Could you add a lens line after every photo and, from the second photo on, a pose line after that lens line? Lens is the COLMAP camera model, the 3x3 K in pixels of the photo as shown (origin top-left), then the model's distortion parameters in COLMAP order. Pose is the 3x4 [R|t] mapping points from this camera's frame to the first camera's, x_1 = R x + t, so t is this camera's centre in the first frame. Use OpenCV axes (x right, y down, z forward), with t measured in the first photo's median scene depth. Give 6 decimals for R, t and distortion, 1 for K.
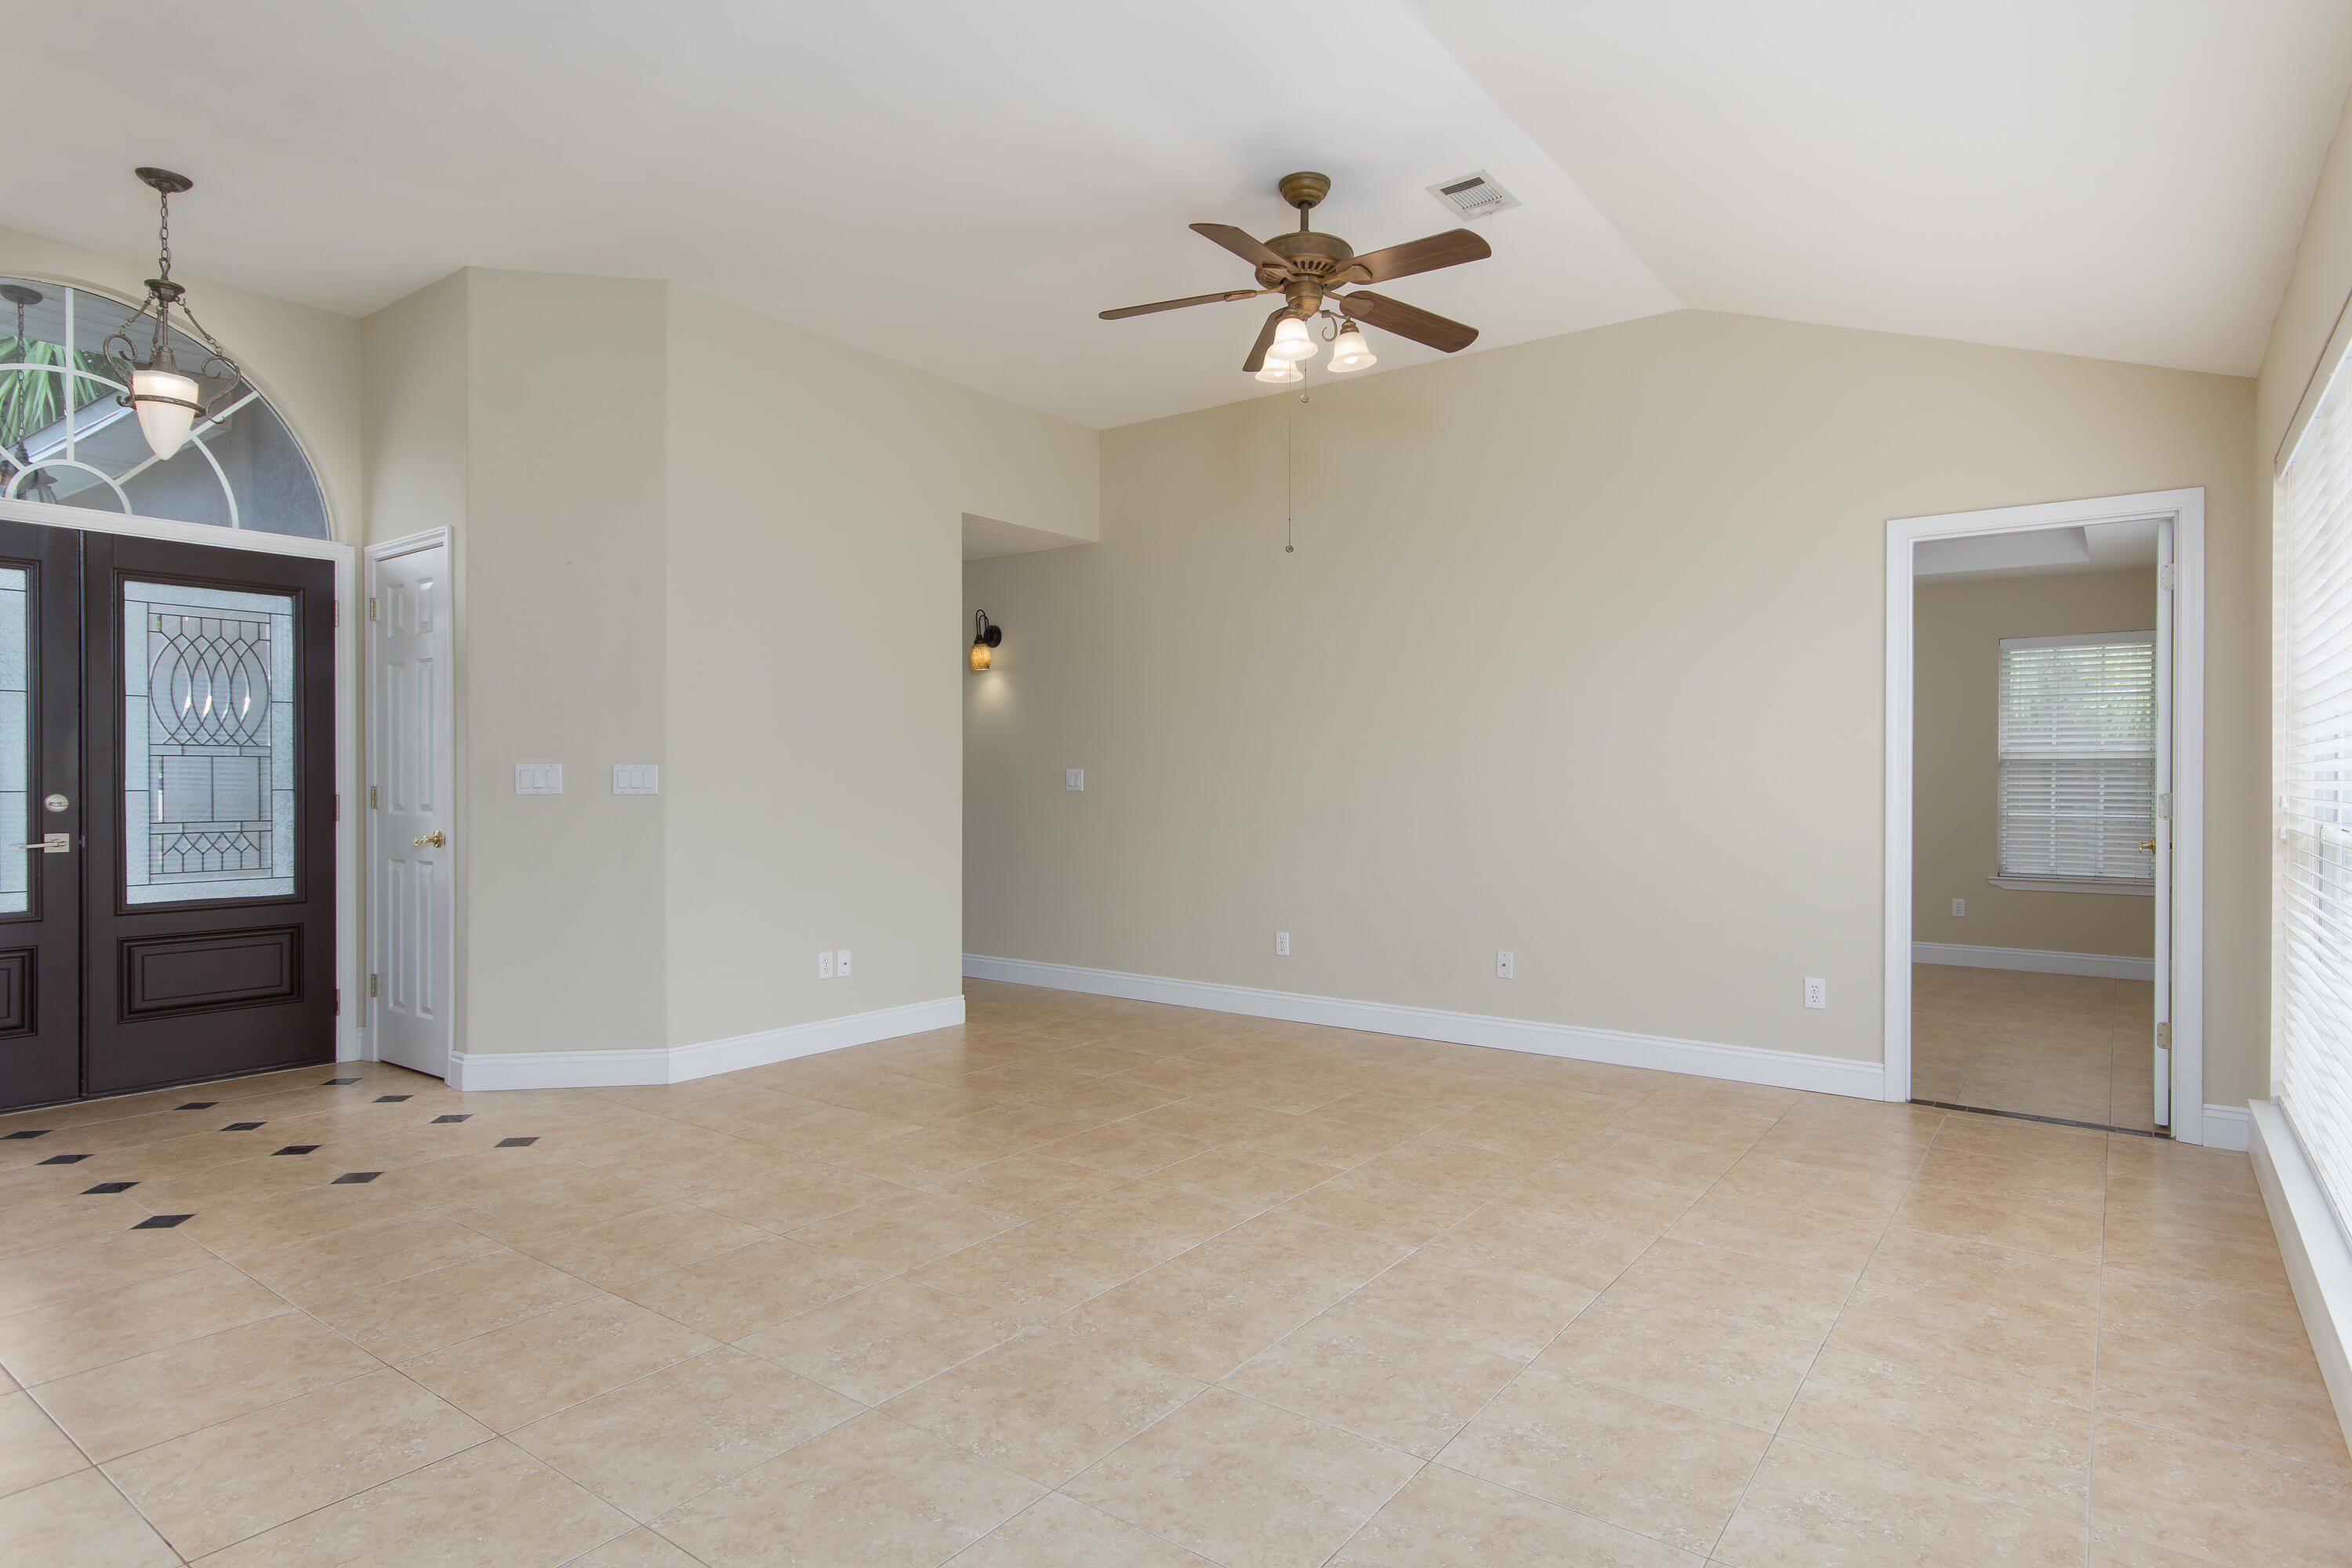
lens RADIAL K [[1256.6, 0, 1184.9], [0, 1256.6, 786.0], [0, 0, 1]] dist [0.002497, 0.000387]
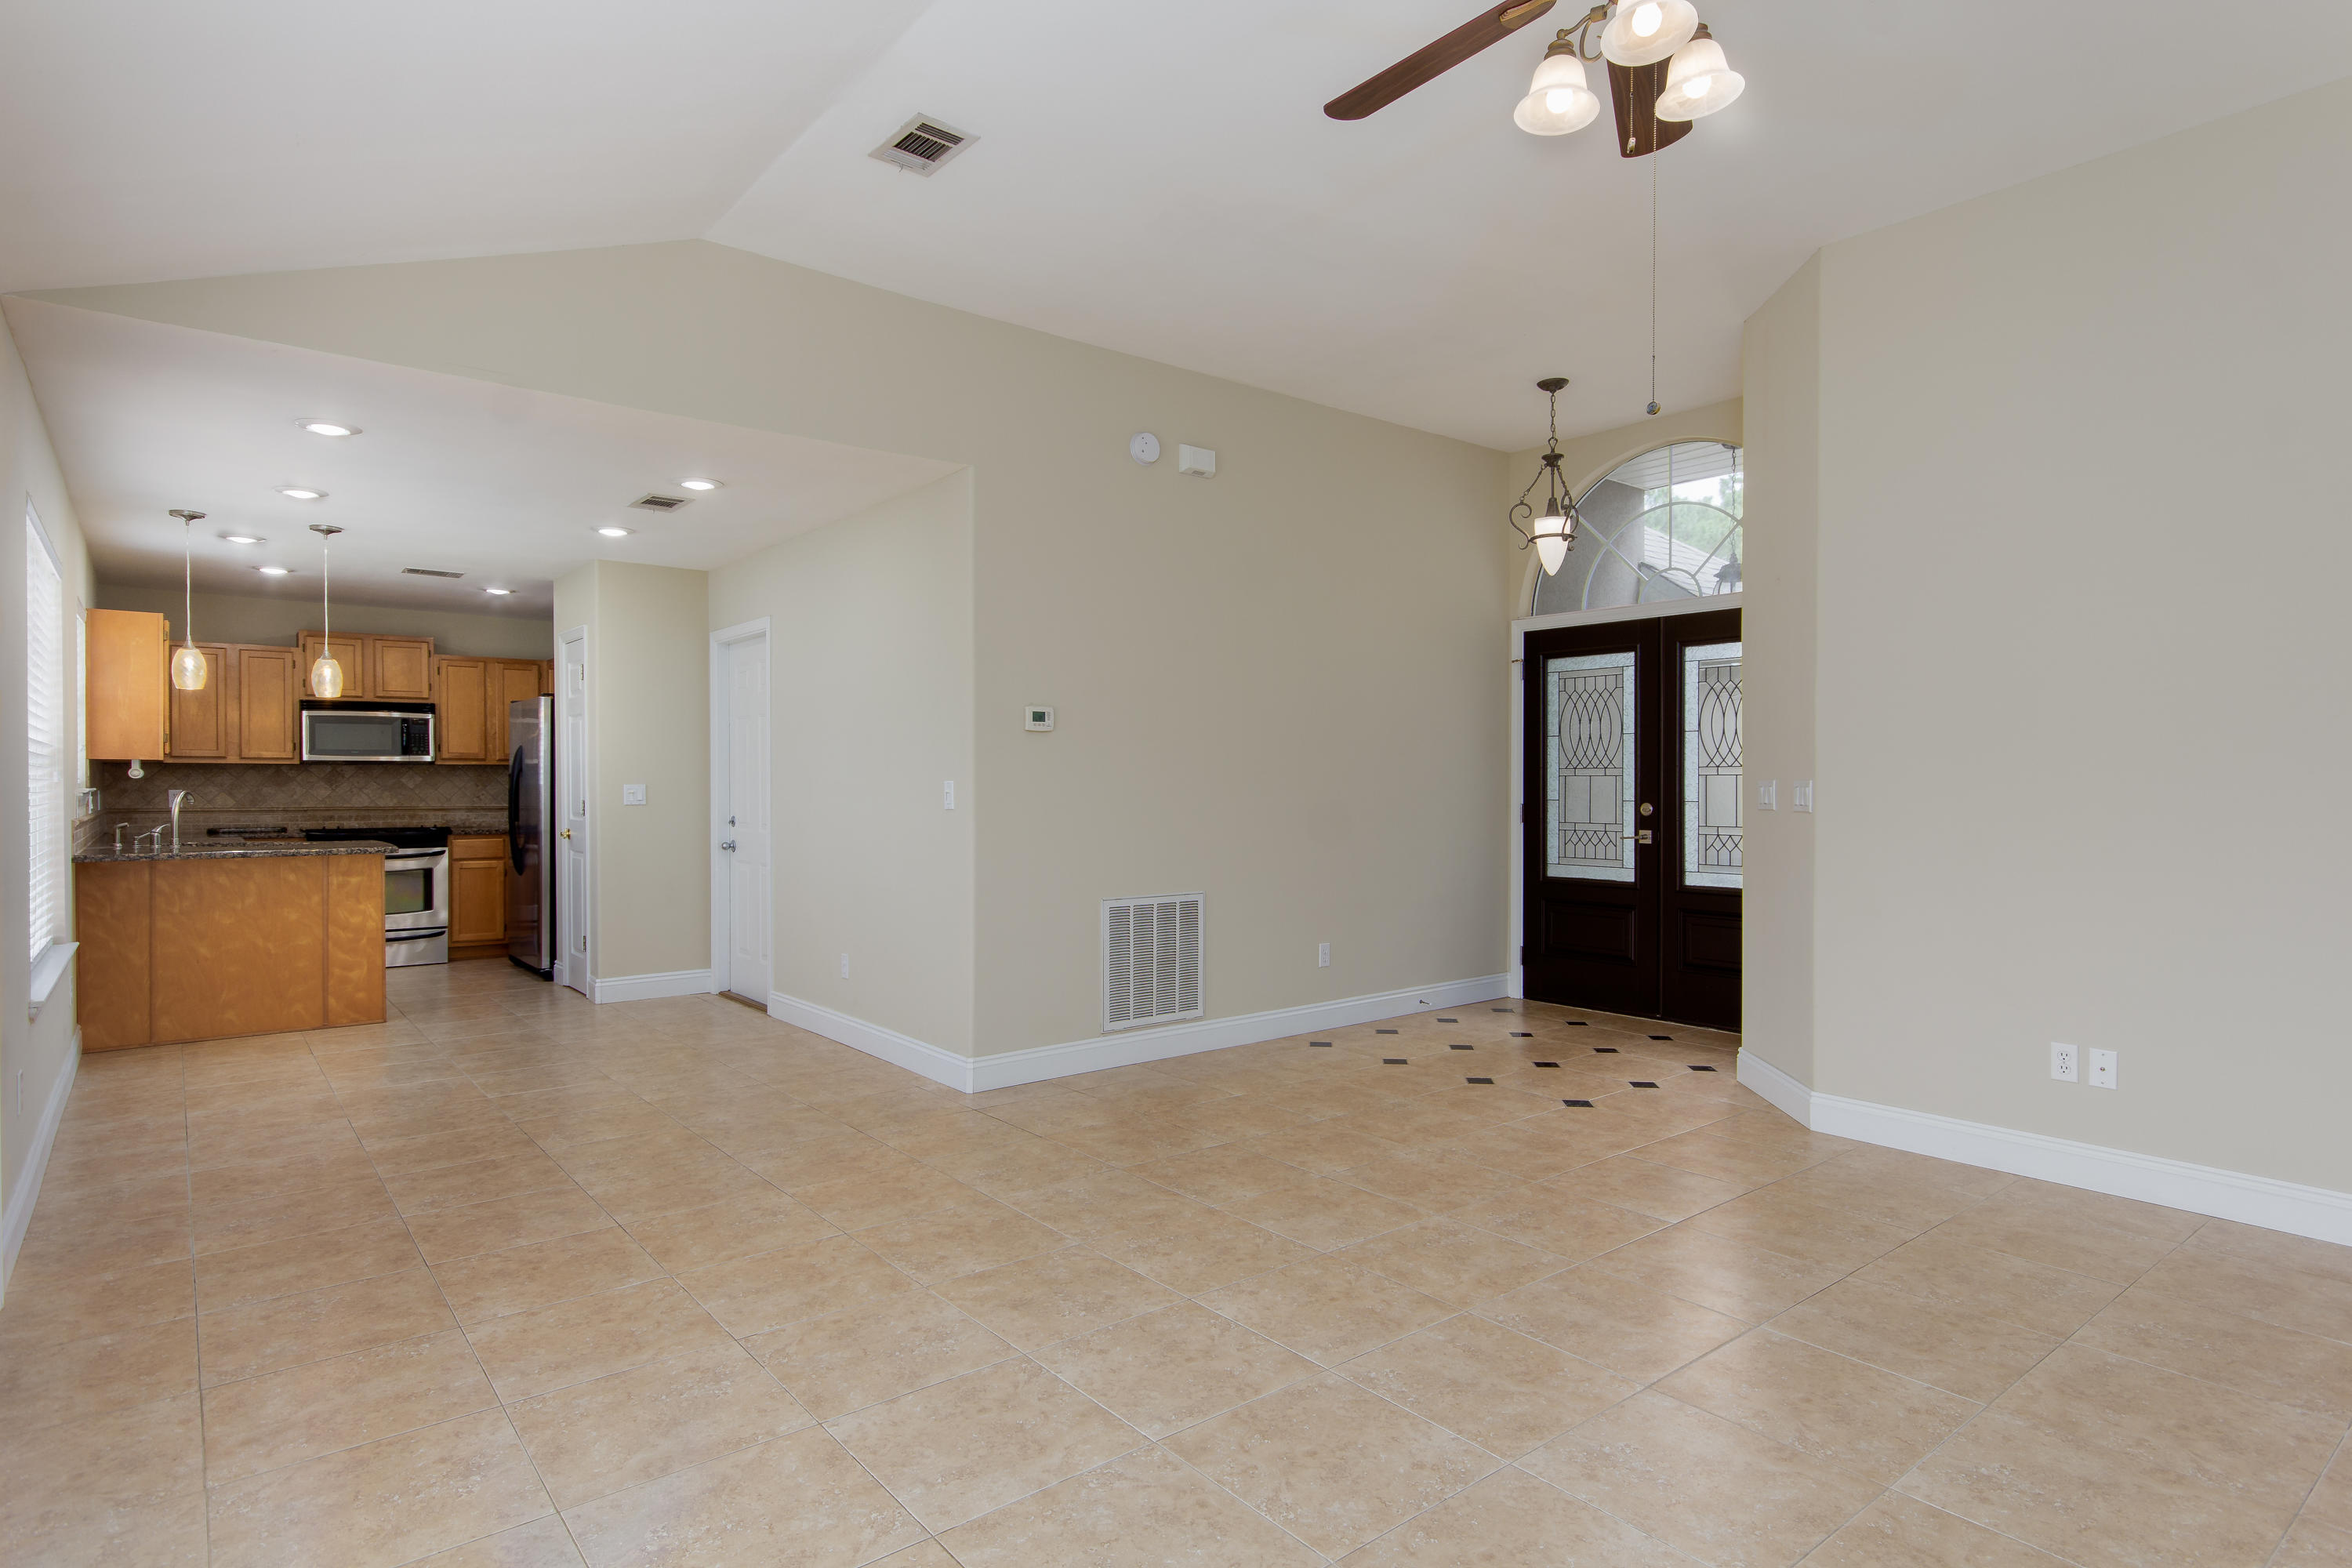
lens RADIAL K [[1256.6, 0, 1184.9], [0, 1256.6, 786.0], [0, 0, 1]] dist [0.002497, 0.000387]
pose [[-0.250250, 0.000736, -0.968181, 0.781159], [-0.005584, 0.999982, 0.002204, -0.016340], [0.968165, 0.005958, -0.250242, 1.045626]]
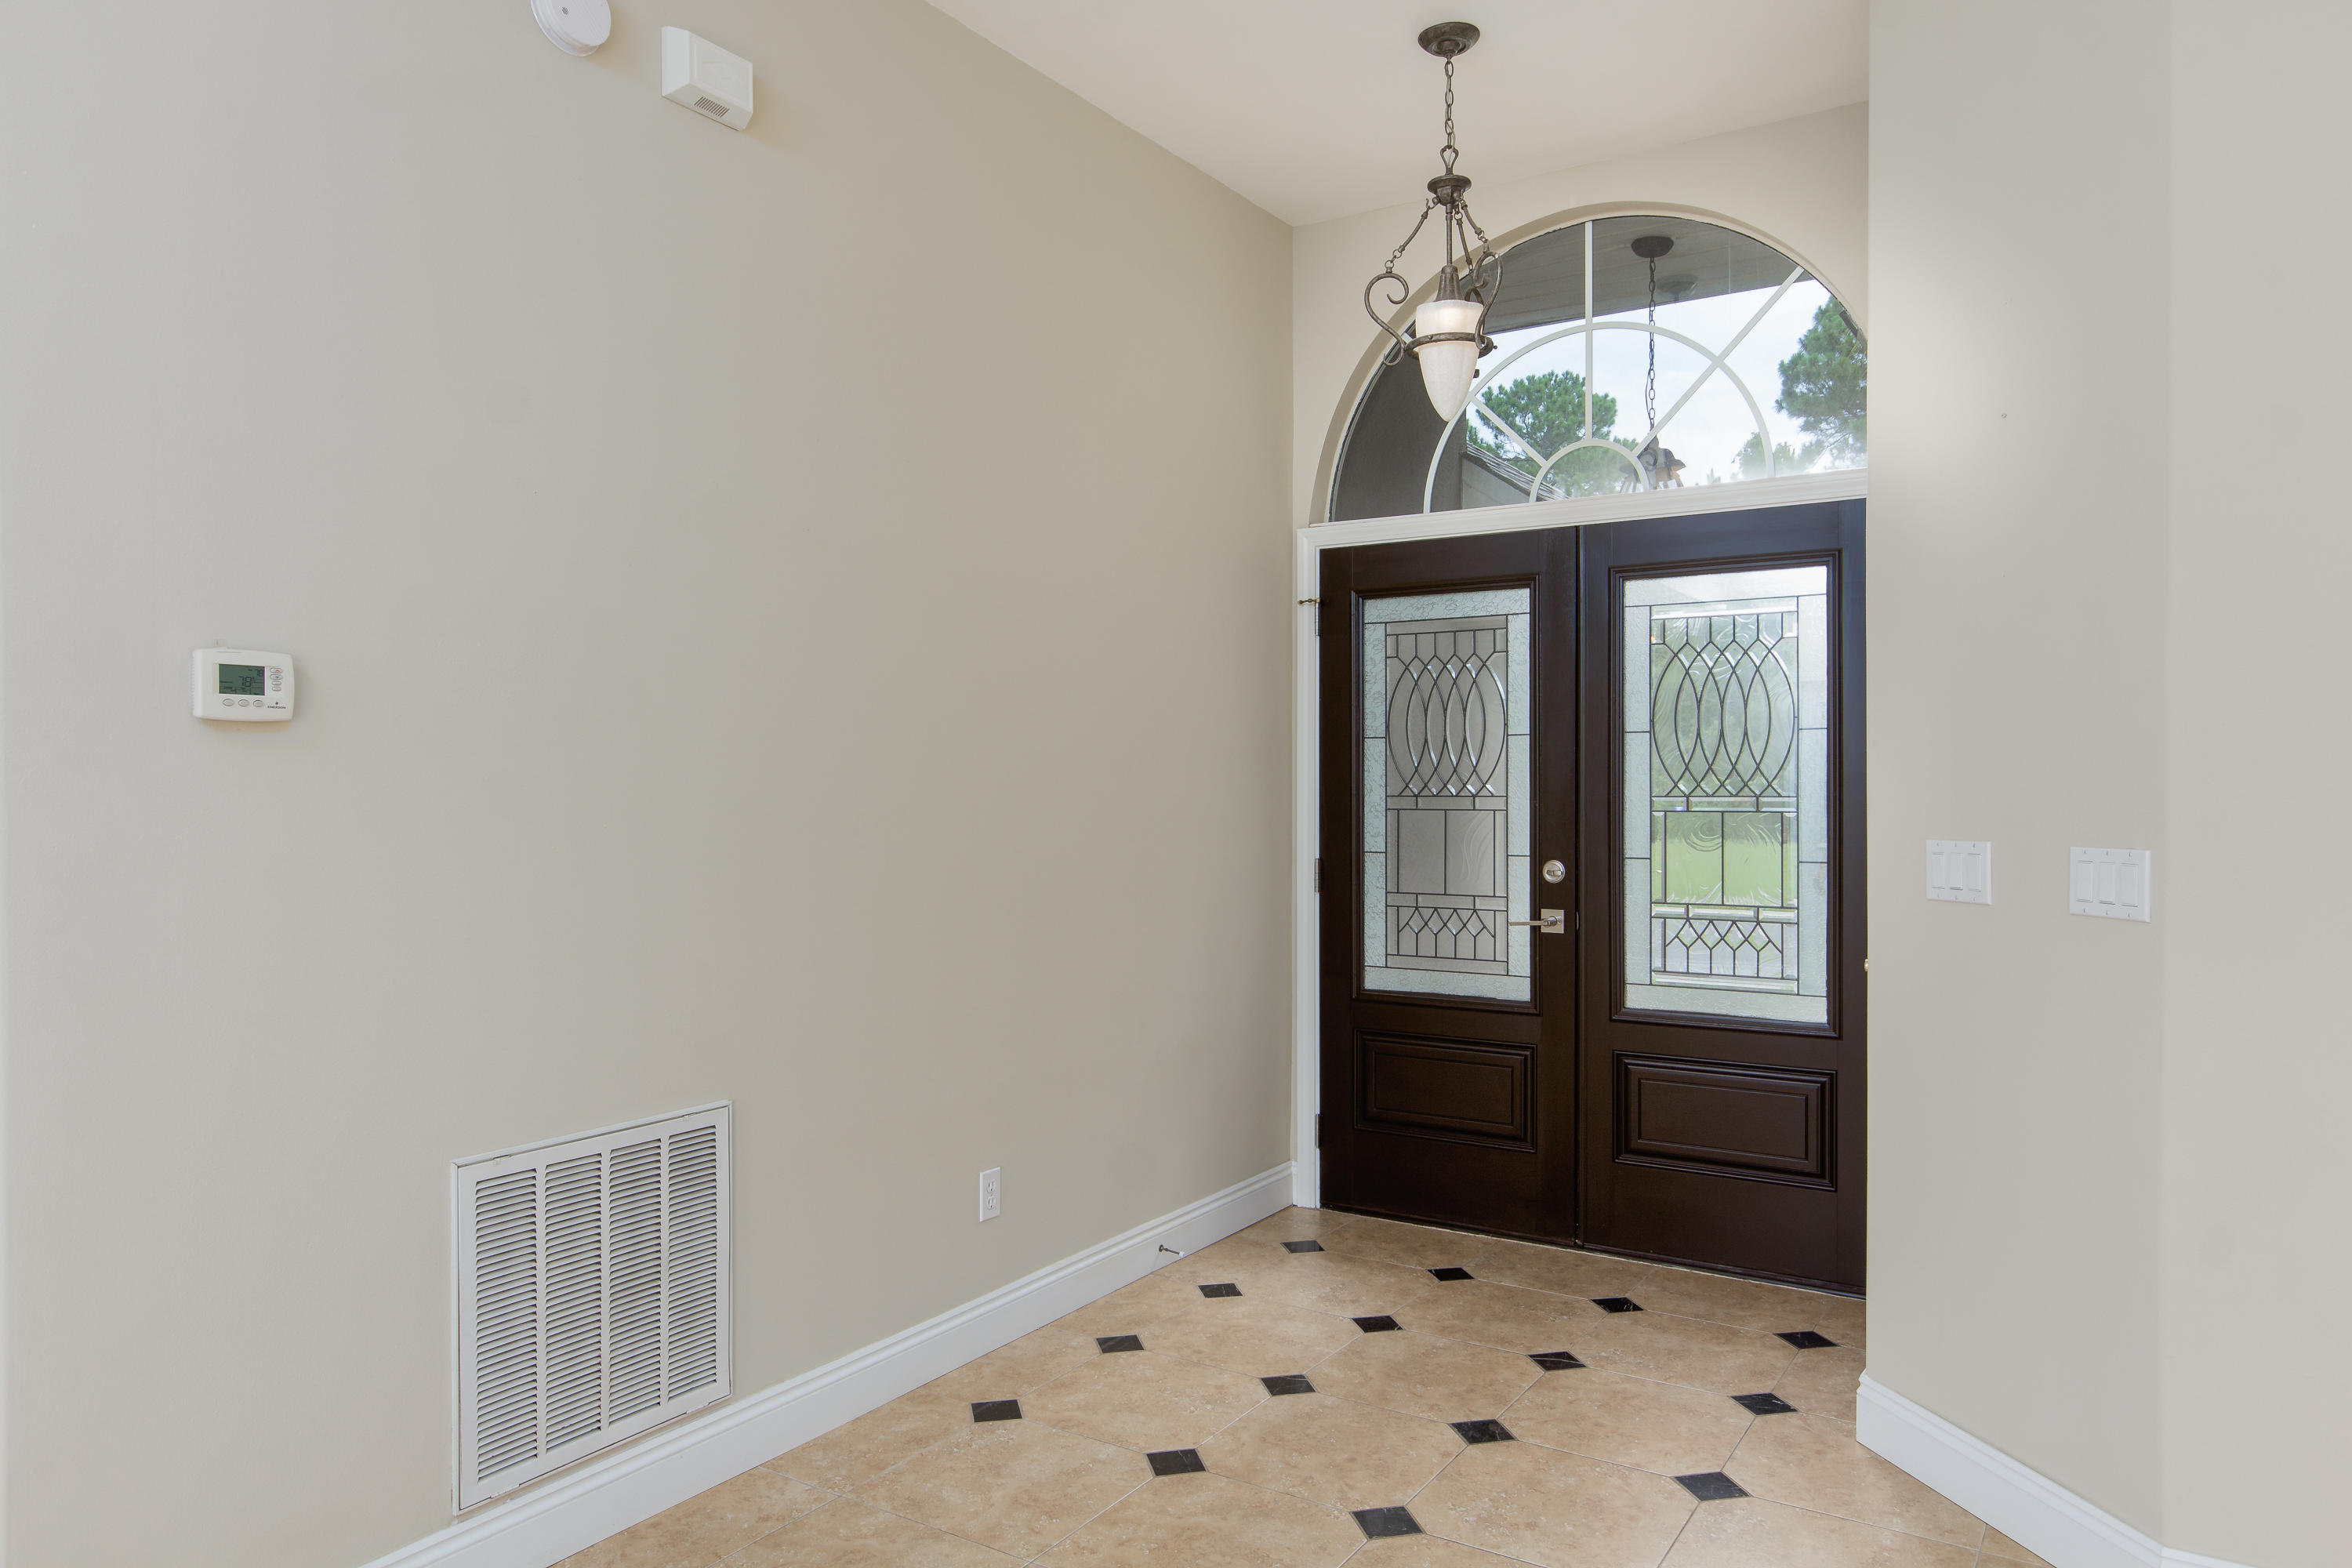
lens RADIAL K [[1540.0, 0, 1179.5], [0, 1540.0, 798.5], [0, 0, 1]] dist [-0.000936, 0.001085]
pose [[0.060154, 0.007821, -0.998158, 0.086588], [-0.002620, 0.999967, 0.007677, -0.049033], [0.998186, 0.002154, 0.060172, 0.866026]]
